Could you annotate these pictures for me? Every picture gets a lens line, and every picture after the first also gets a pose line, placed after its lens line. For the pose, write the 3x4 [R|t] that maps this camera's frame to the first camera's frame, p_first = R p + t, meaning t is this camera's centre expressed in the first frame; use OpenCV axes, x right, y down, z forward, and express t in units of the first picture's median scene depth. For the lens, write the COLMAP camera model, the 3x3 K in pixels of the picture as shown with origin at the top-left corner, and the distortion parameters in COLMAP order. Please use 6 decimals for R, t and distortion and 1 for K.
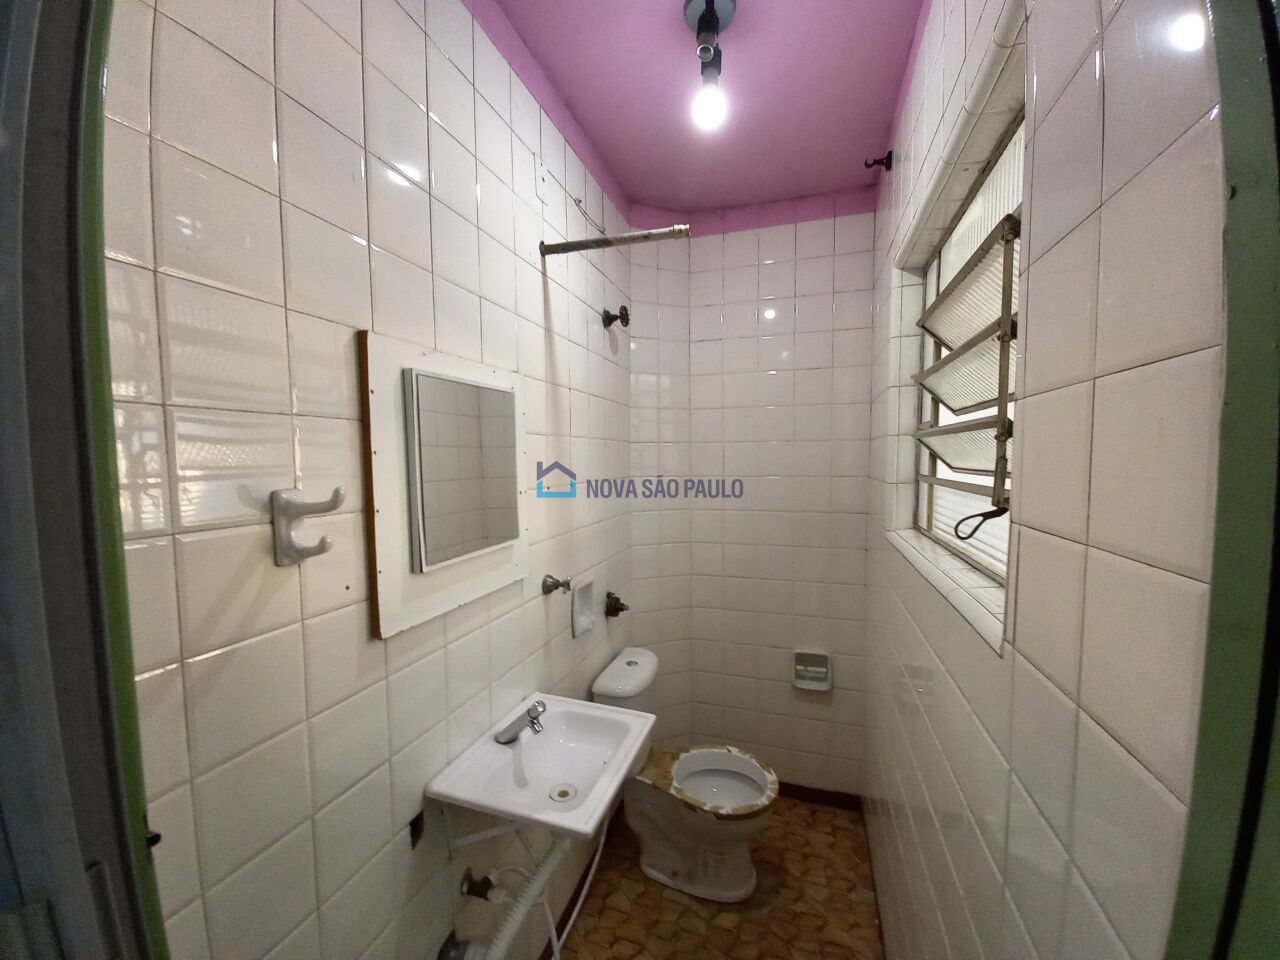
lens RADIAL K [[526.4, 0, 652.0], [0, 526.4, 485.7], [0, 0, 1]] dist [0.022199, -0.020577]
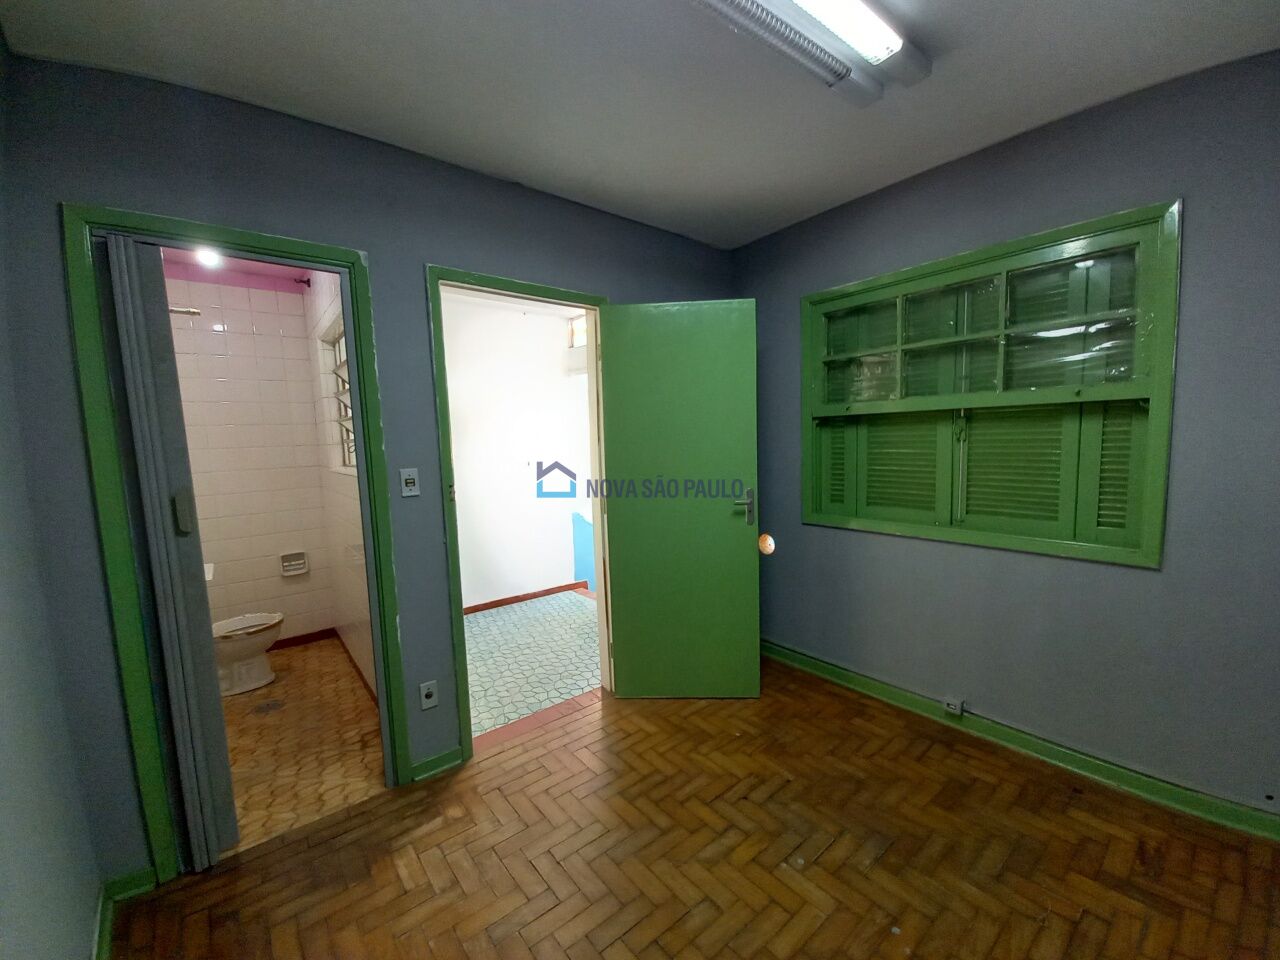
lens RADIAL K [[526.4, 0, 652.0], [0, 526.4, 485.7], [0, 0, 1]] dist [0.022199, -0.020577]
pose [[0.579725, -0.098195, 0.808873, -0.450444], [0.081551, 0.994720, 0.062308, 0.113360], [-0.810721, 0.029843, 0.584672, -1.093321]]
